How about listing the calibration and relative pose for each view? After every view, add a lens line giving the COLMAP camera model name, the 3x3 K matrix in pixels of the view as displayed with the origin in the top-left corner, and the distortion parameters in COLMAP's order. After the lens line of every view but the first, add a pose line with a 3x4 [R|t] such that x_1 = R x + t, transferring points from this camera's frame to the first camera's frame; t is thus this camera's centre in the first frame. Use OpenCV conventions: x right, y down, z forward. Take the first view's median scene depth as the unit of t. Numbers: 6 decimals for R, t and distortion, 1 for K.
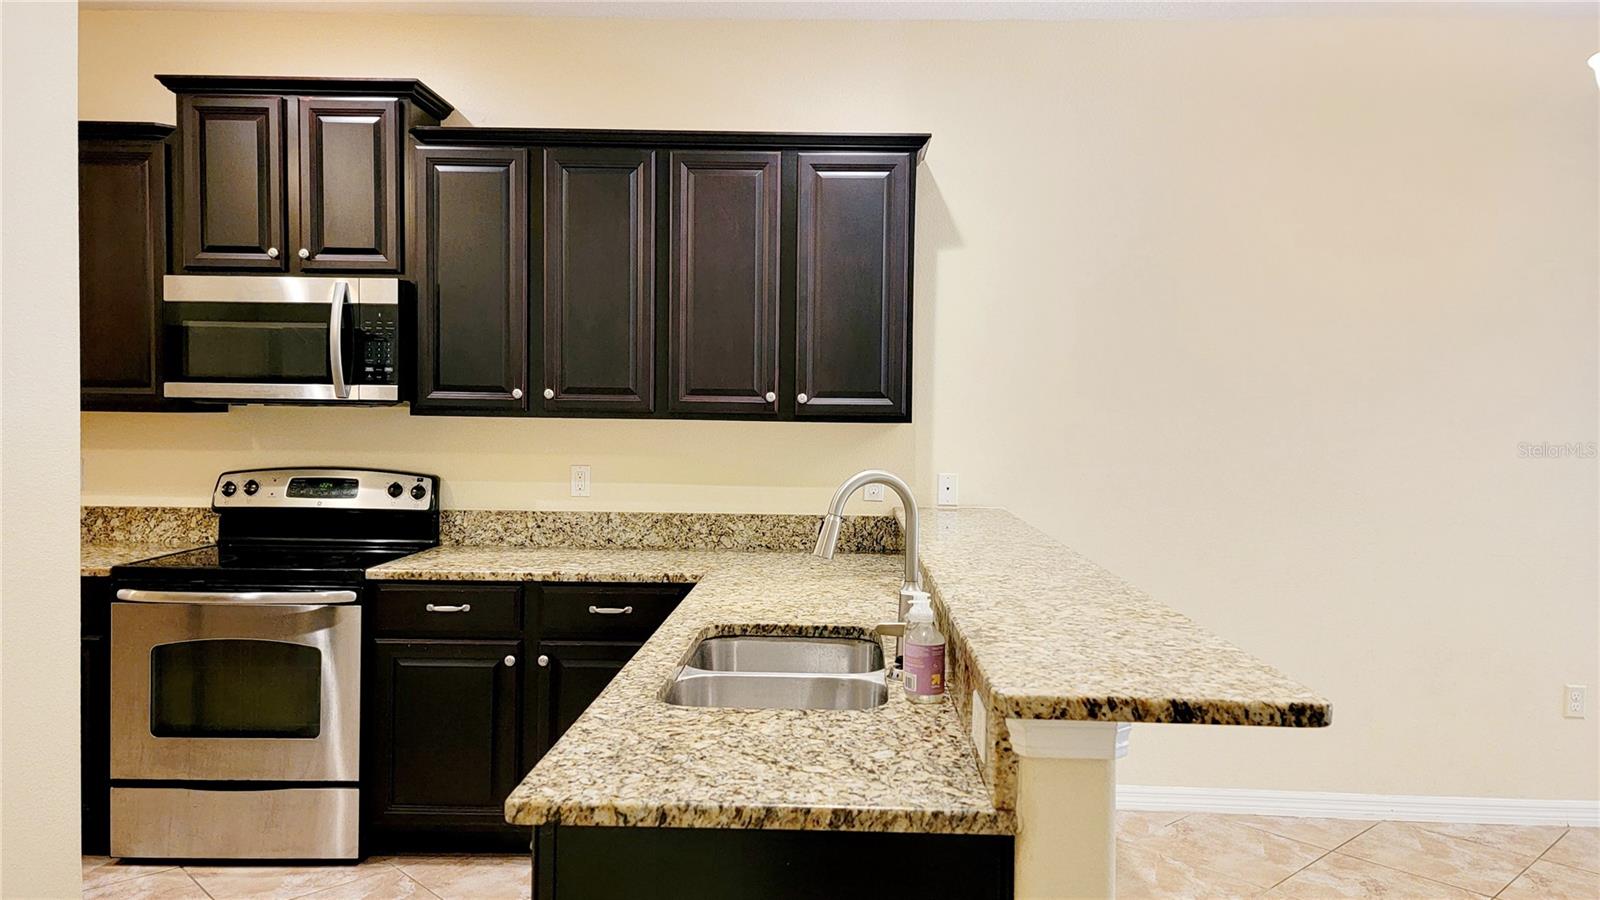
lens RADIAL K [[1103.5, 0, 821.0], [0, 1103.5, 438.9], [0, 0, 1]] dist [0.096292, -0.084795]
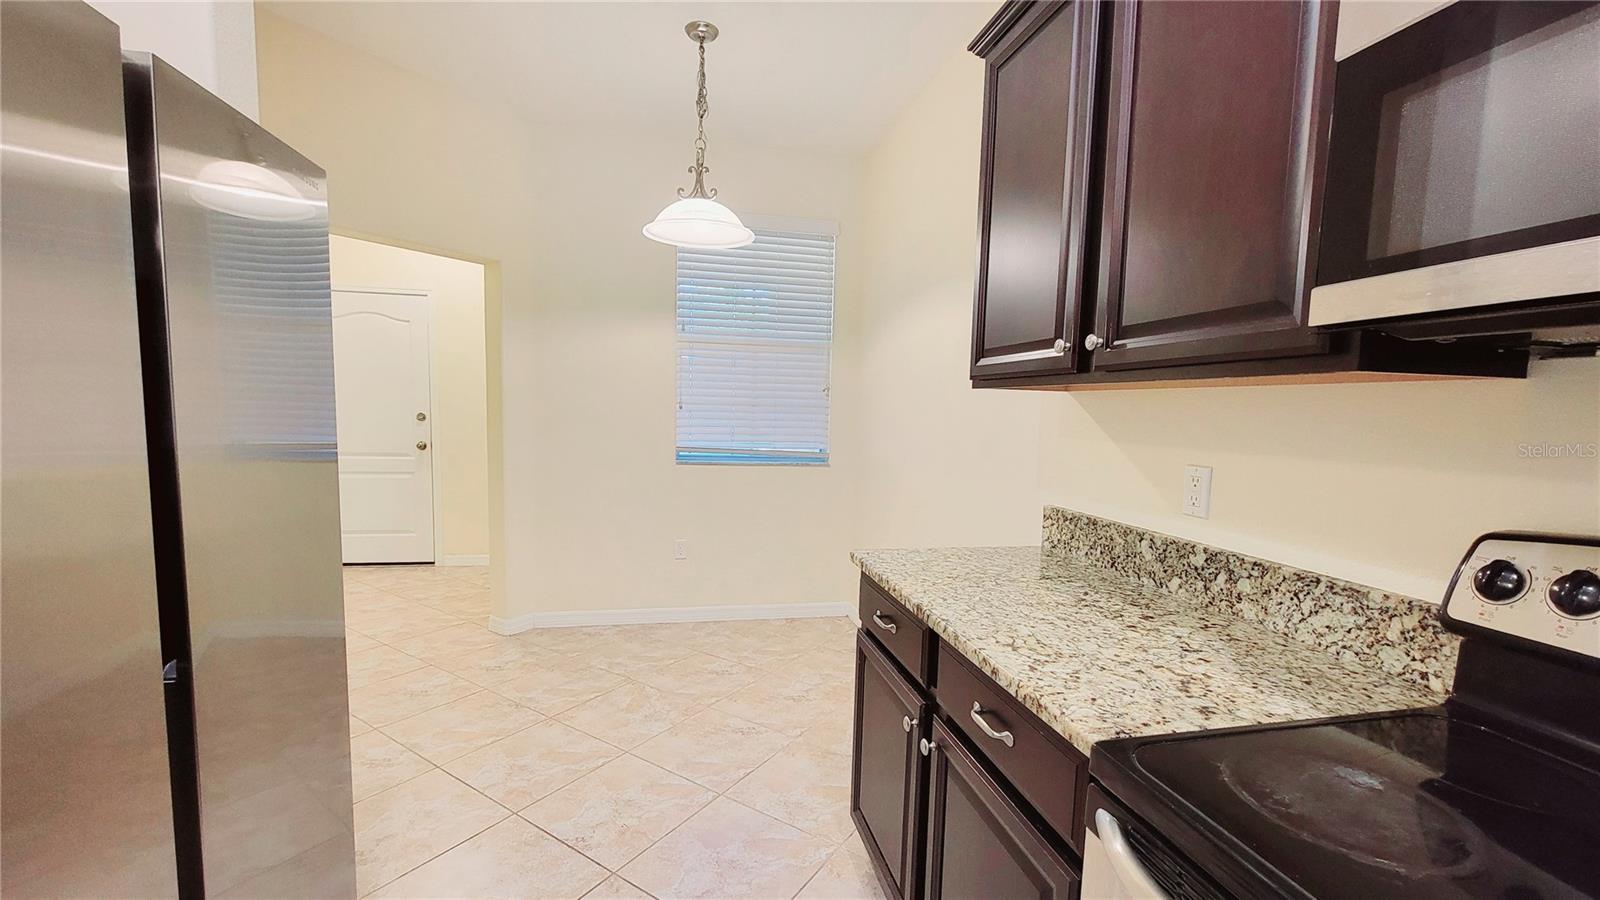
lens RADIAL K [[656.2, 0, 801.1], [0, 656.2, 470.3], [0, 0, 1]] dist [-0.002603, -0.000906]
pose [[0.231308, 0.084136, -0.969236, -0.372990], [-0.048026, 0.996026, 0.075000, 0.002938], [0.971694, 0.029200, 0.234430, 0.724559]]
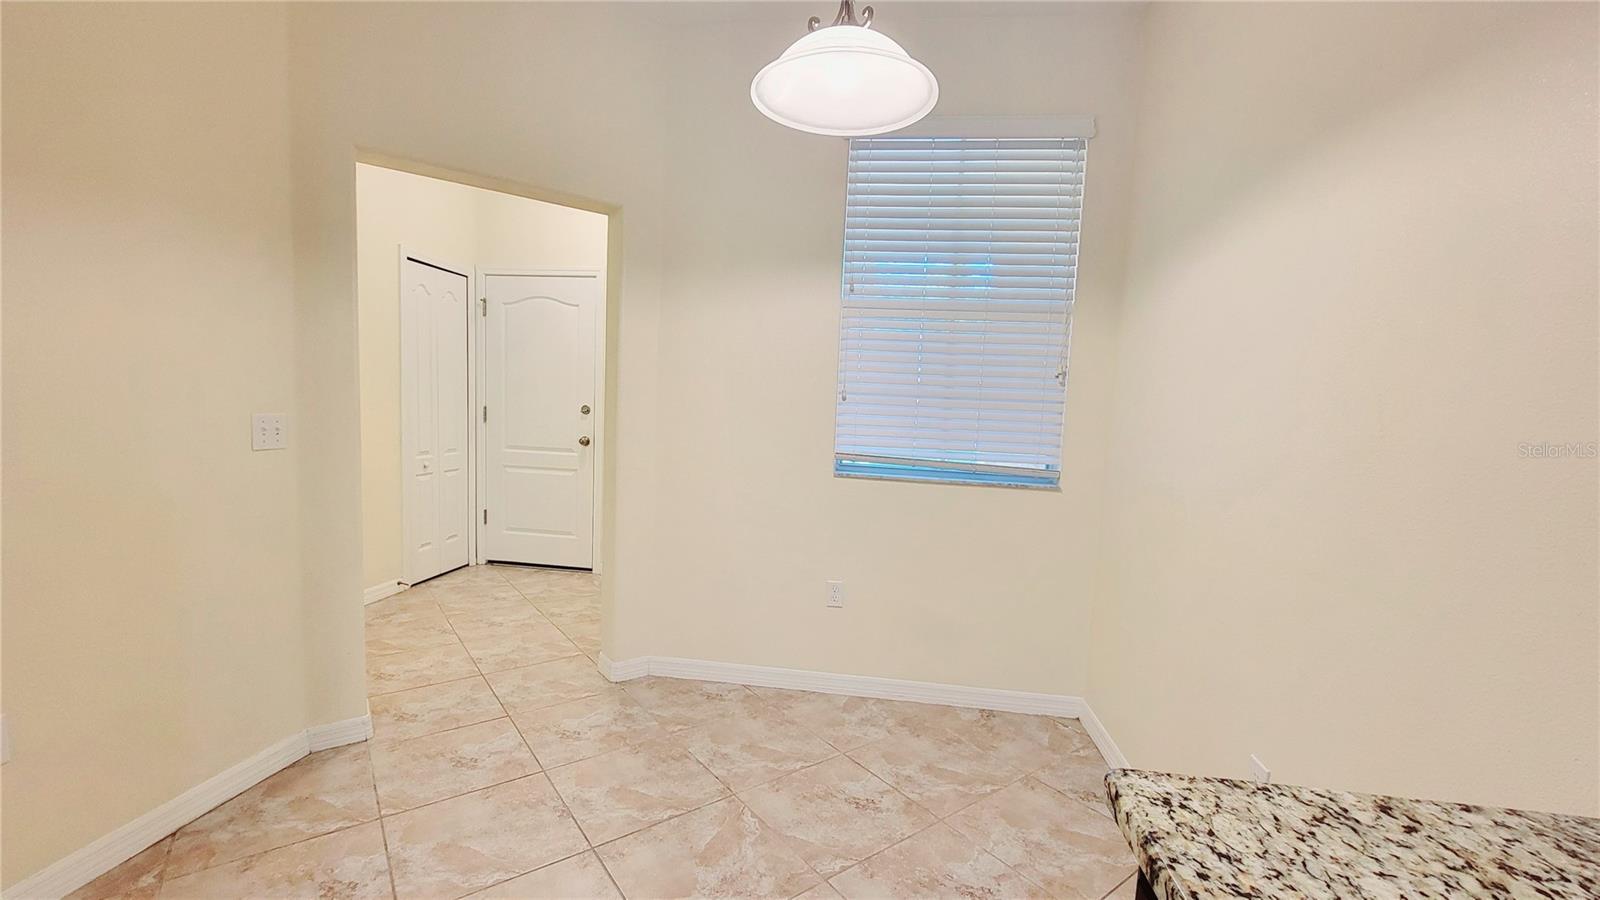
lens RADIAL K [[656.2, 0, 803.0], [0, 656.2, 472.1], [0, 0, 1]] dist [-0.002603, -0.000906]
pose [[-0.103499, 0.077476, -0.991607, -0.660004], [-0.072413, 0.993729, 0.085200, 0.013322], [0.991990, 0.080624, -0.097240, 0.808531]]
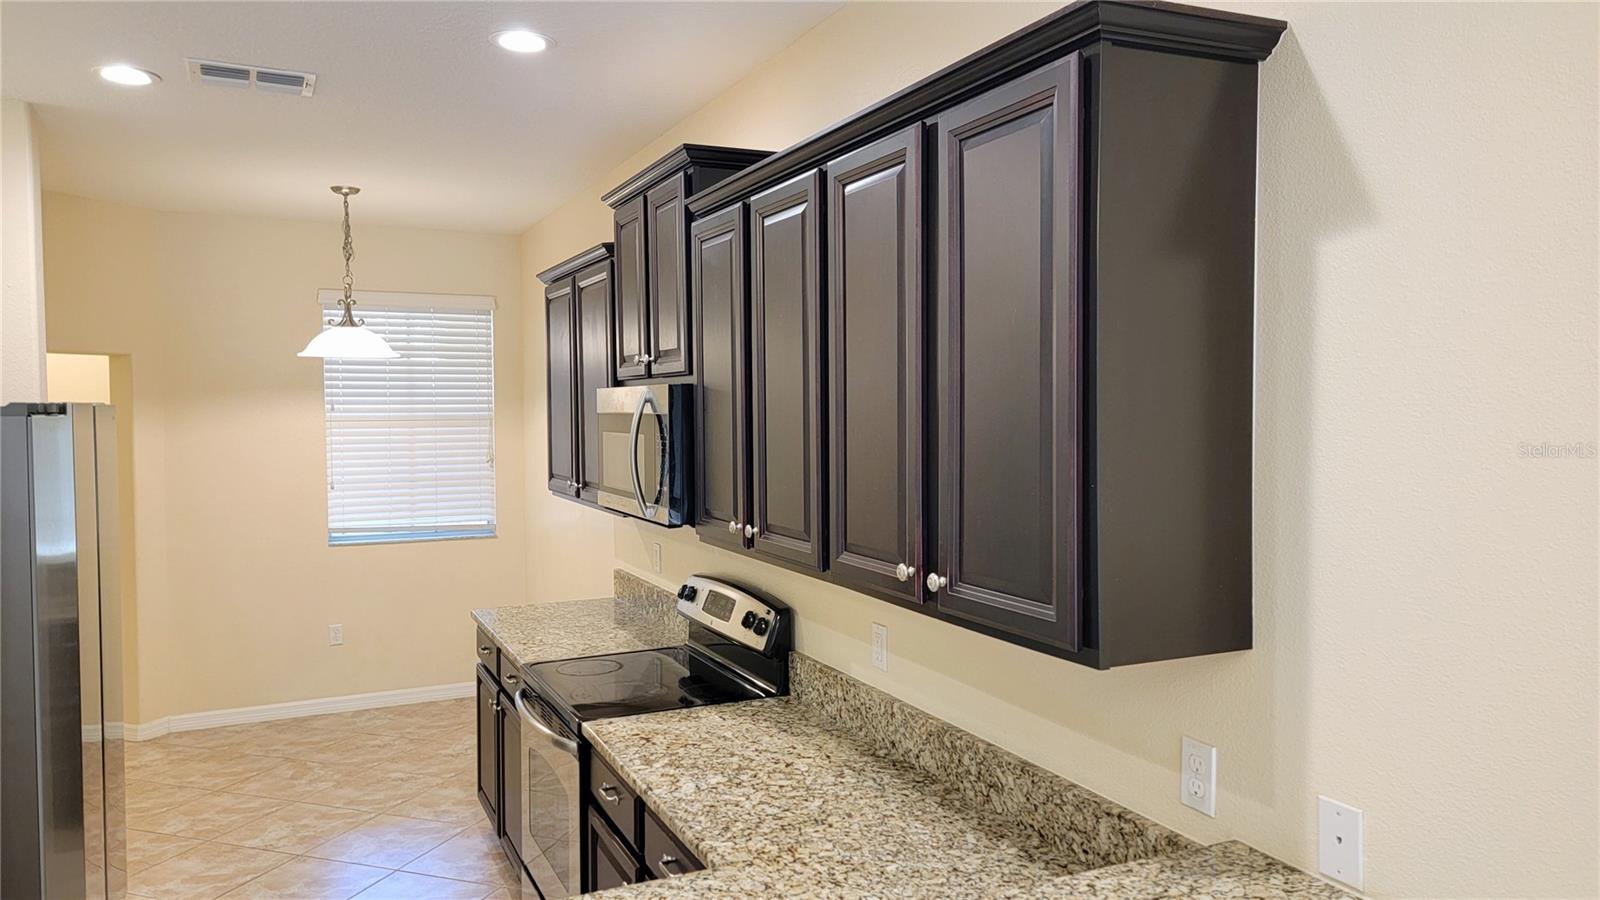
lens RADIAL K [[1103.5, 0, 793.9], [0, 1103.5, 442.9], [0, 0, 1]] dist [0.096292, -0.084795]
pose [[0.445680, 0.014685, -0.895072, 0.390030], [-0.009711, 0.999886, 0.011569, -0.100206], [0.895140, 0.003536, 0.445772, 0.651236]]
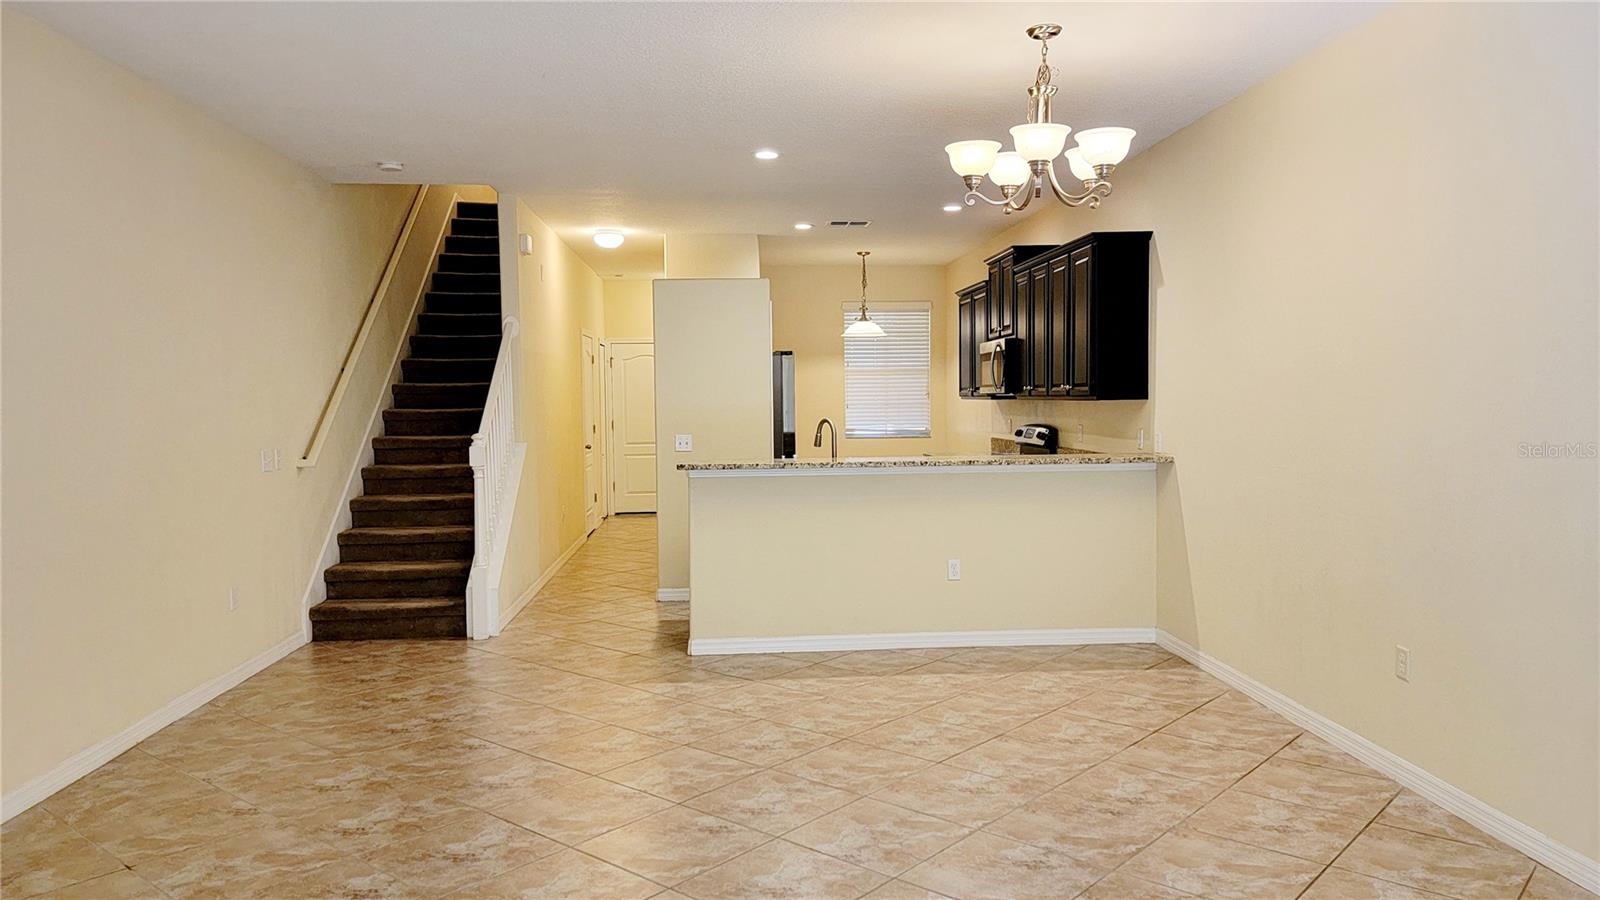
lens RADIAL K [[1103.5, 0, 803.8], [0, 1103.5, 445.2], [0, 0, 1]] dist [0.096292, -0.084795]
pose [[0.102691, 0.029162, -0.994286, 1.628920], [-0.013707, 0.999517, 0.027900, 0.011553], [0.994619, 0.010764, 0.103041, 0.348178]]
